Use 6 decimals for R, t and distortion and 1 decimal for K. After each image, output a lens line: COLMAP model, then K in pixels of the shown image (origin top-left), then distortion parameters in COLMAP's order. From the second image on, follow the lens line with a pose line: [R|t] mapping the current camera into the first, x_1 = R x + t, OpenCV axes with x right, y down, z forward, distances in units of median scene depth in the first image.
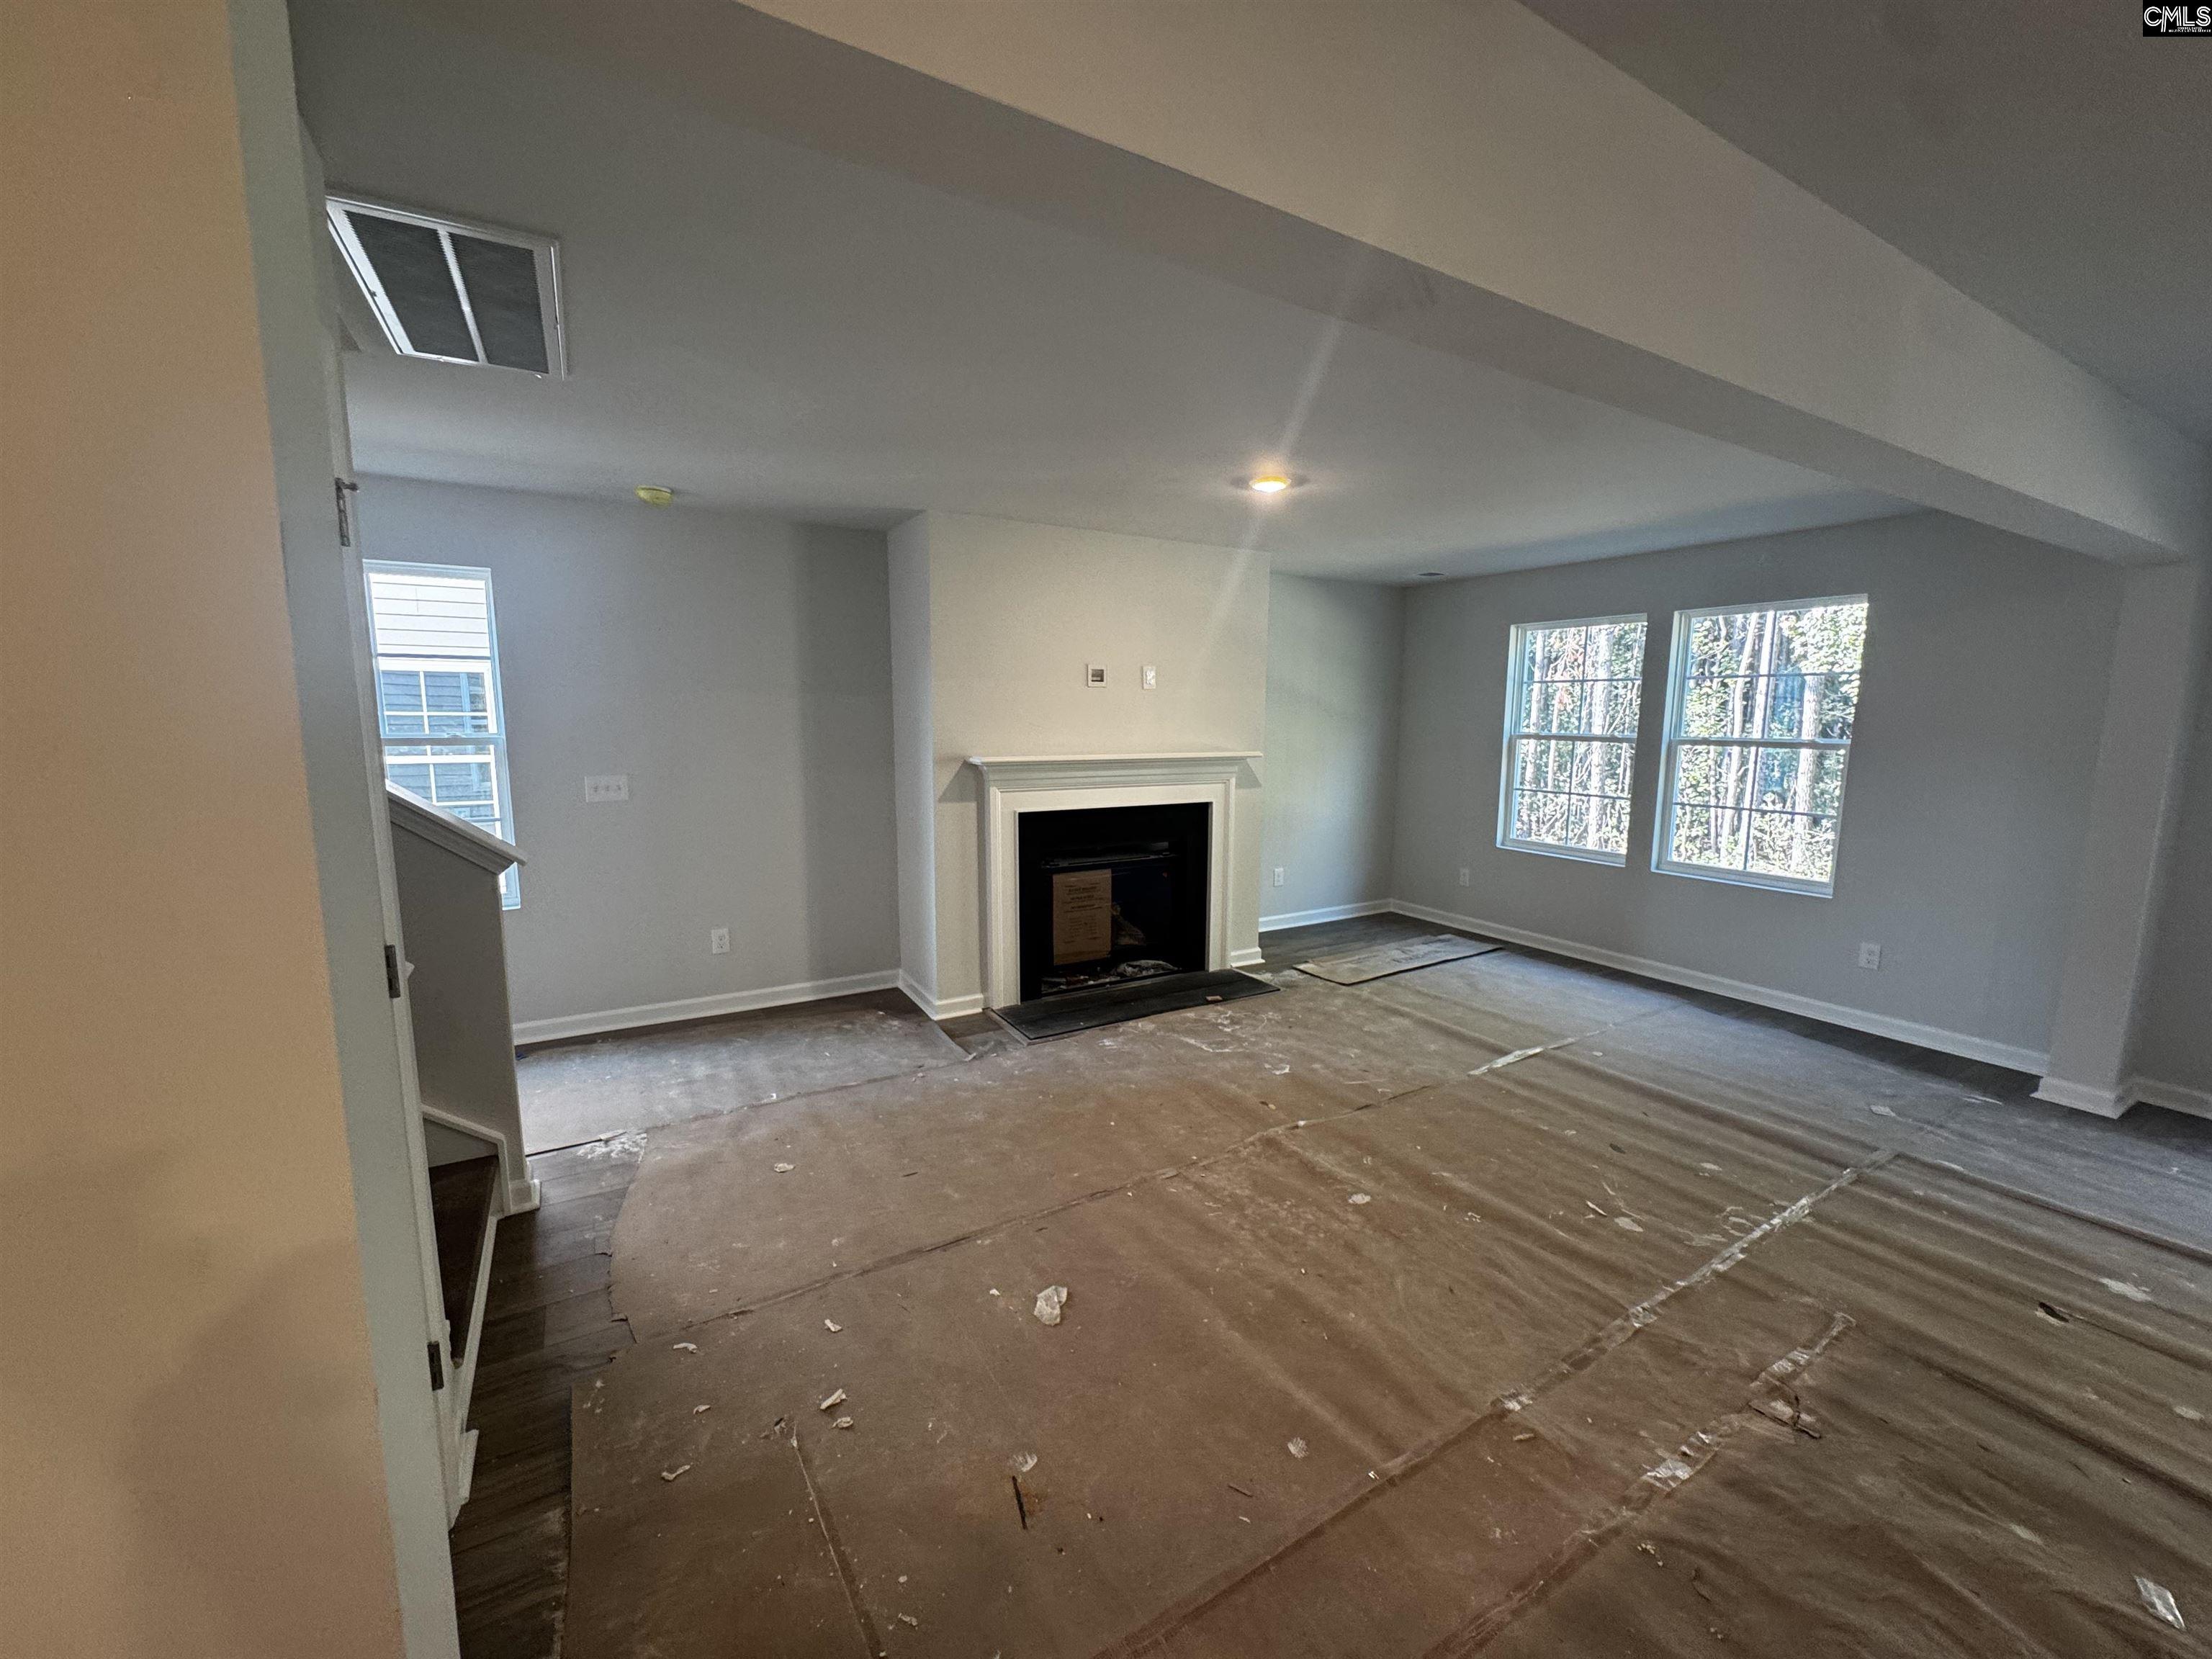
lens RADIAL K [[883.3, 0, 1107.3], [0, 883.3, 830.0], [0, 0, 1]] dist [-0.002975, -0.000286]
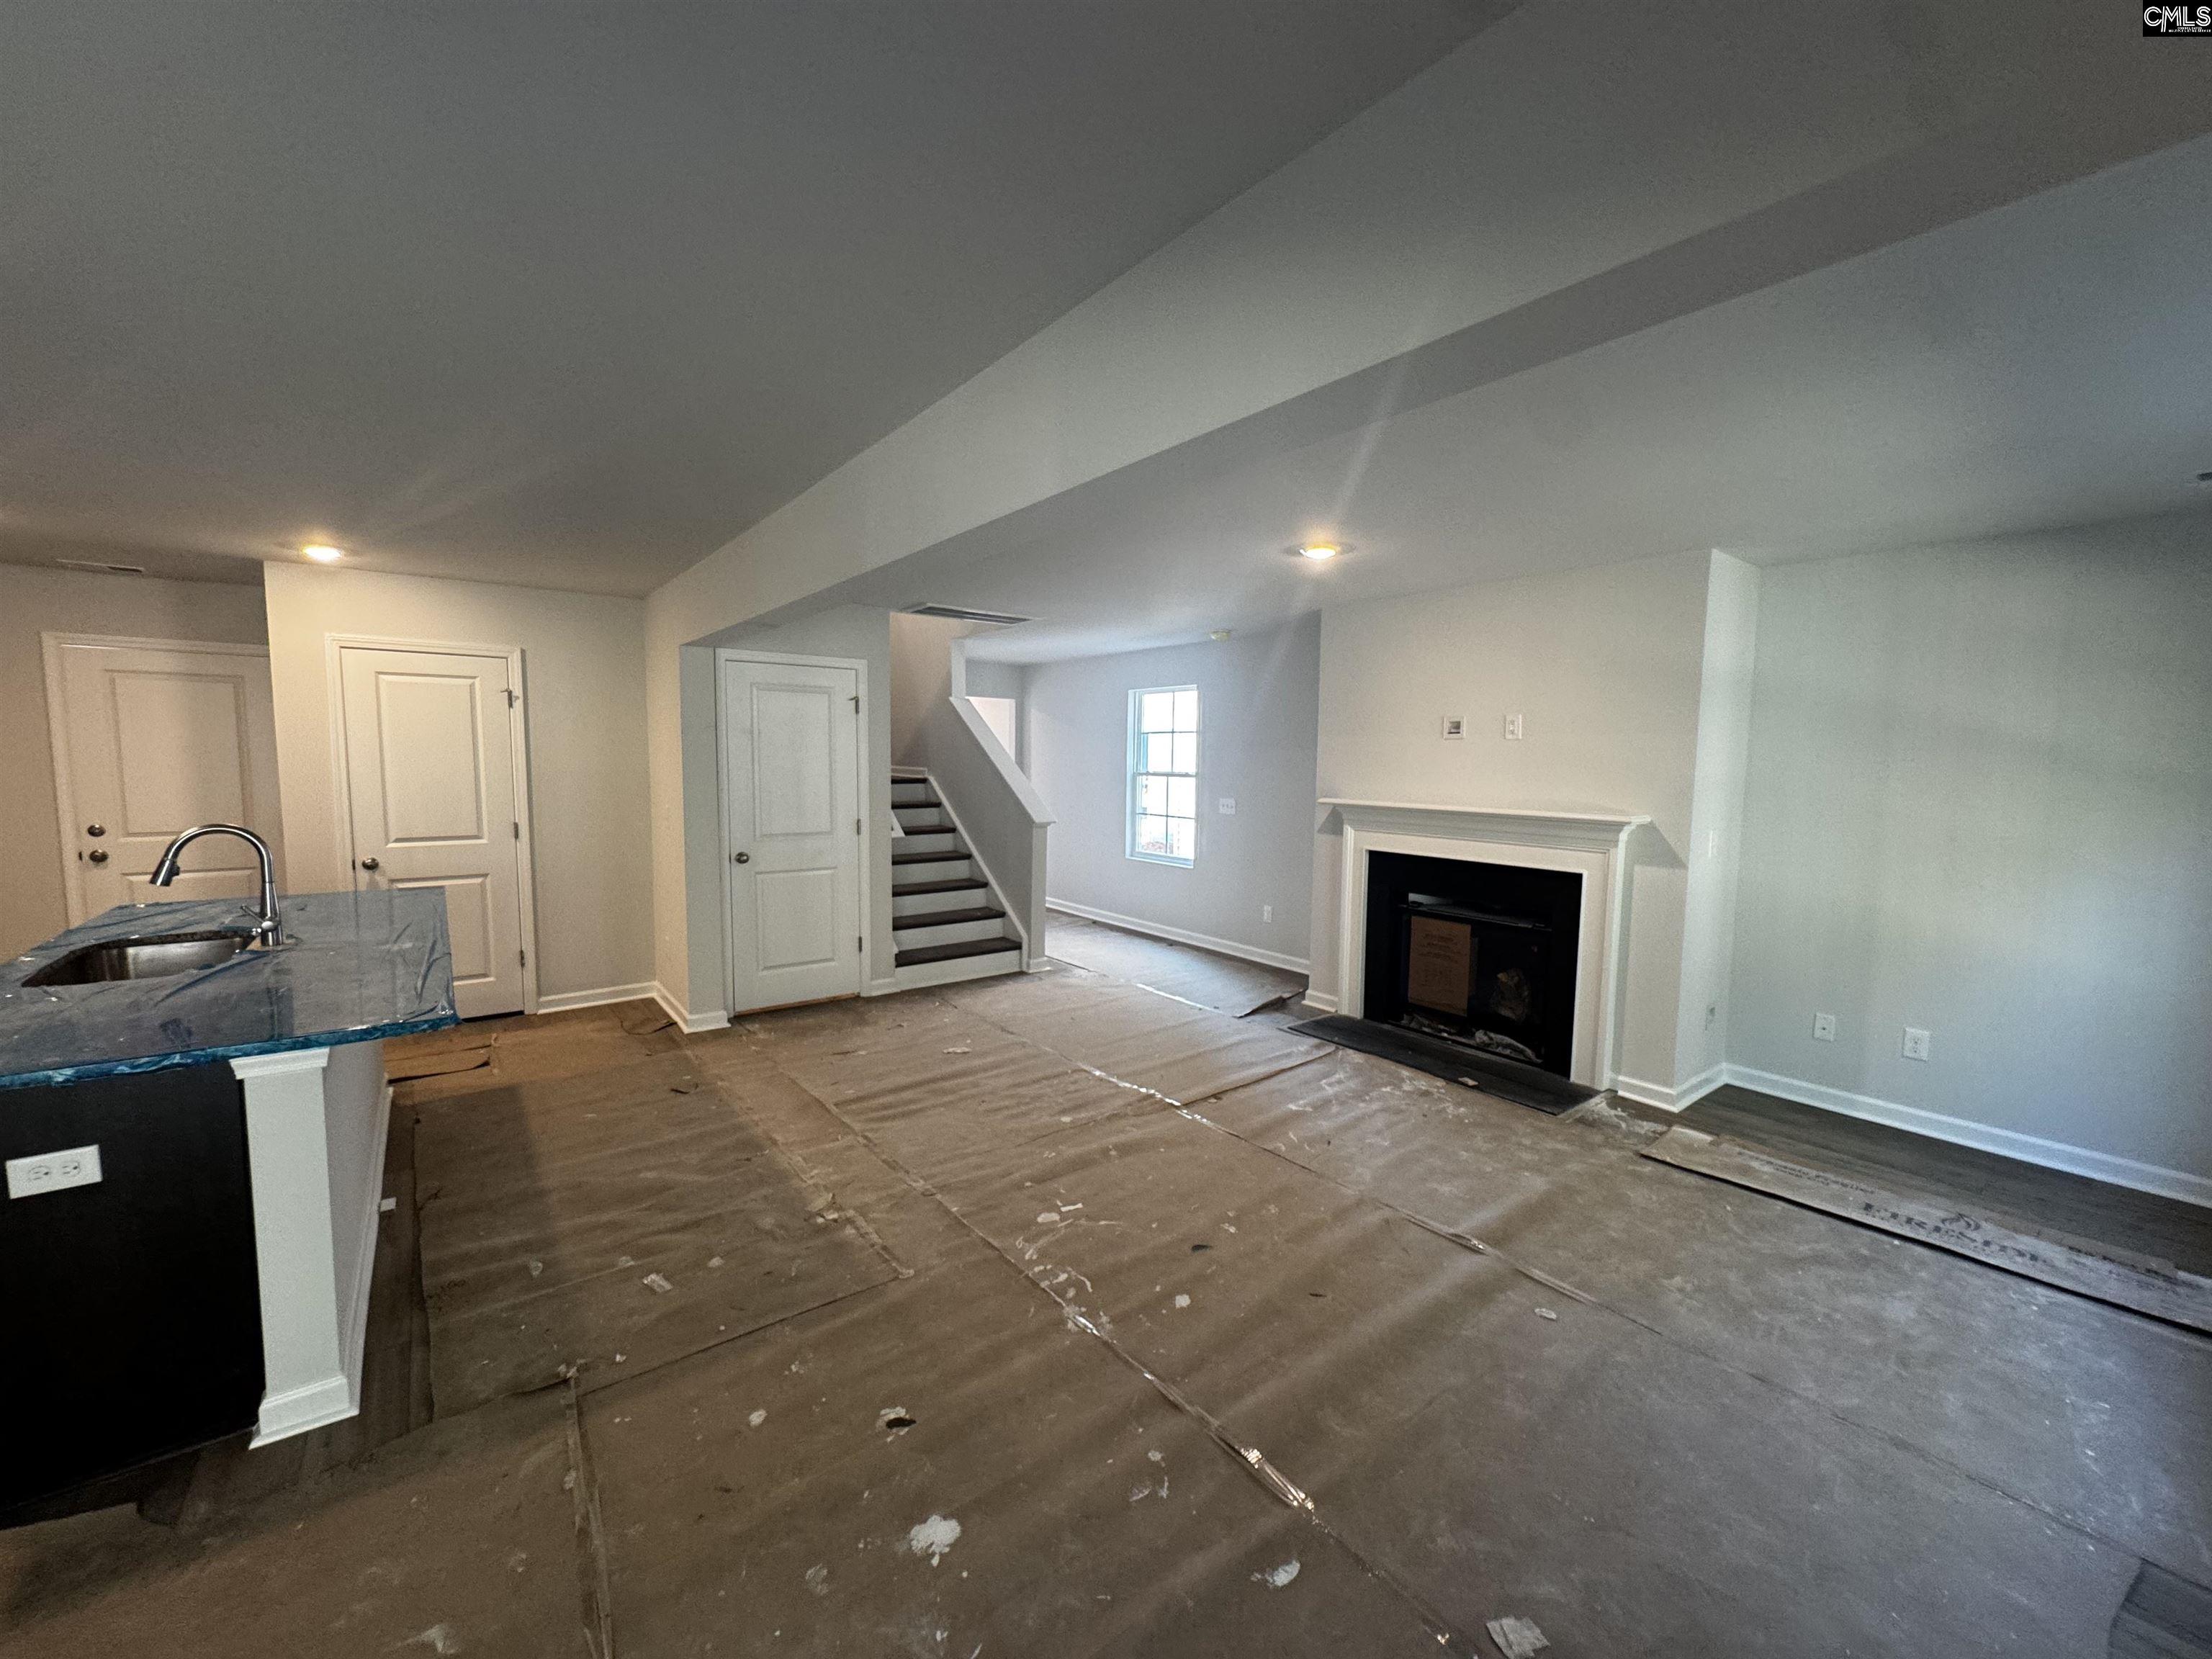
lens RADIAL K [[883.3, 0, 1105.6], [0, 883.3, 833.1], [0, 0, 1]] dist [-0.002975, -0.000286]
pose [[0.115537, 0.084342, -0.989716, 0.920889], [-0.135611, 0.988398, 0.068398, -0.068325], [0.984002, 0.126314, 0.125634, 0.481185]]
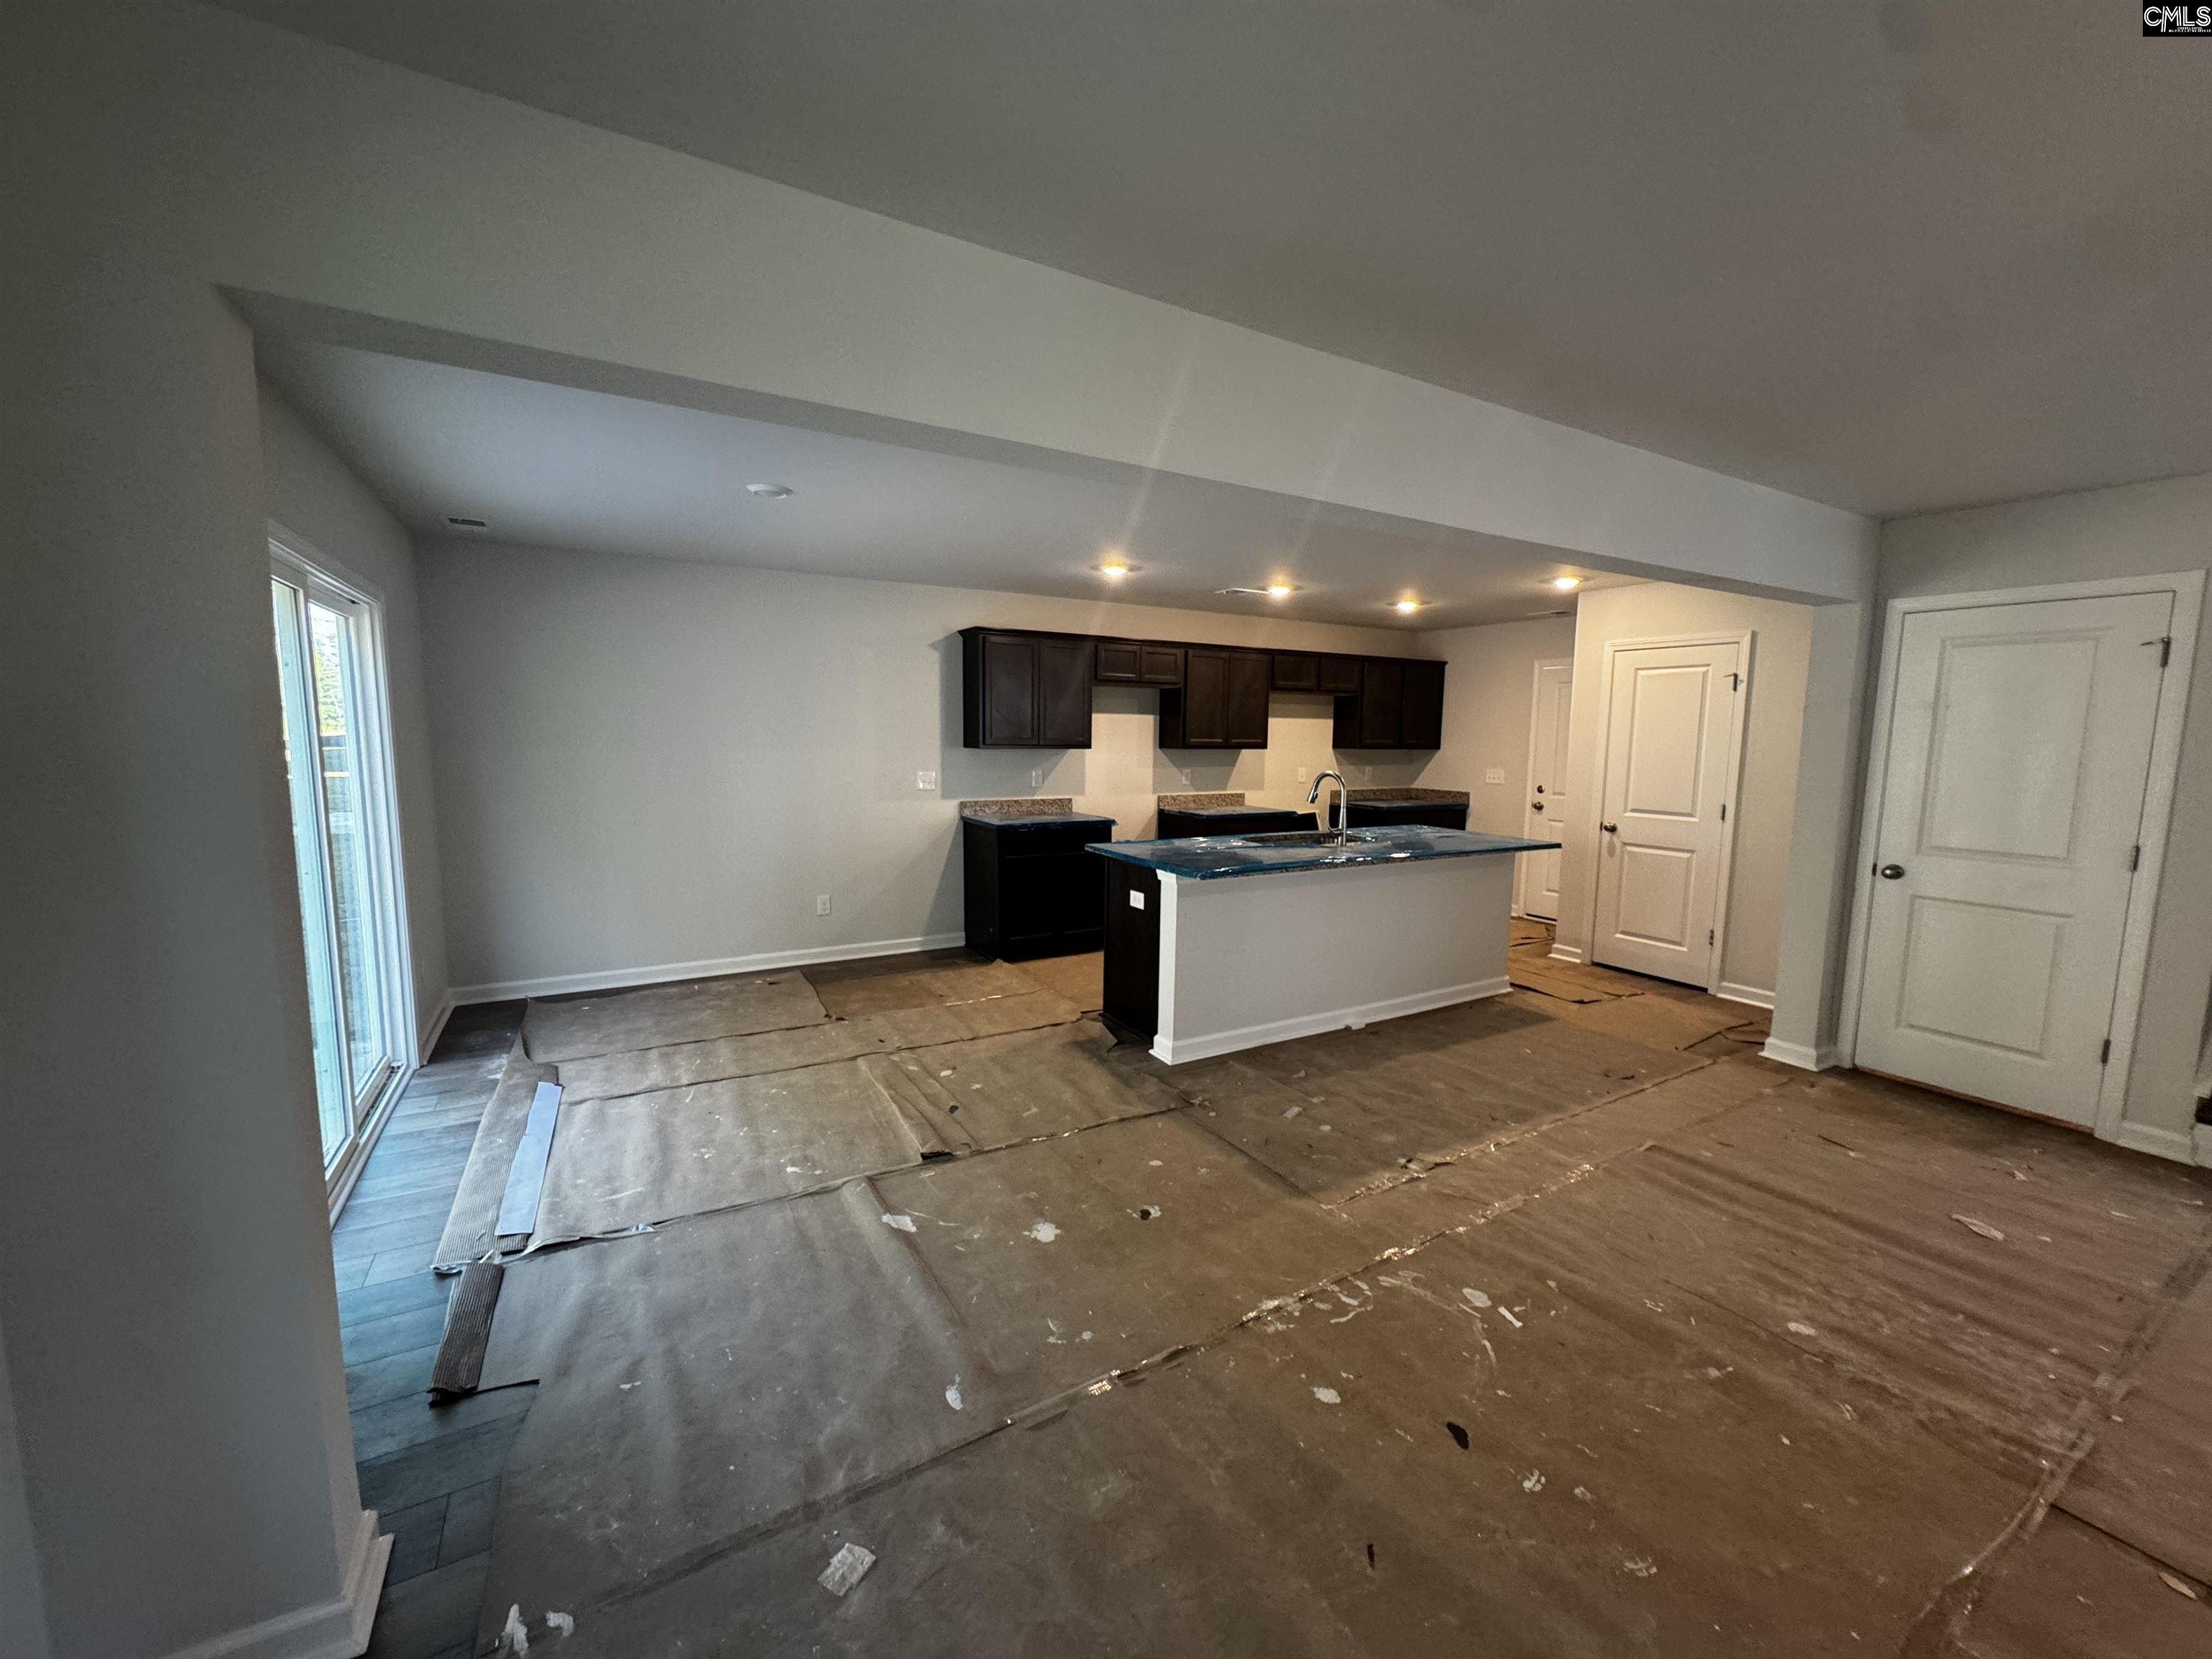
lens RADIAL K [[883.3, 0, 1111.0], [0, 883.3, 836.3], [0, 0, 1]] dist [-0.002975, -0.000286]
pose [[-0.999848, -0.017123, 0.003138, 0.538834], [-0.015857, 0.970219, 0.241711, -0.123032], [-0.007183, 0.241625, -0.970343, 0.970239]]
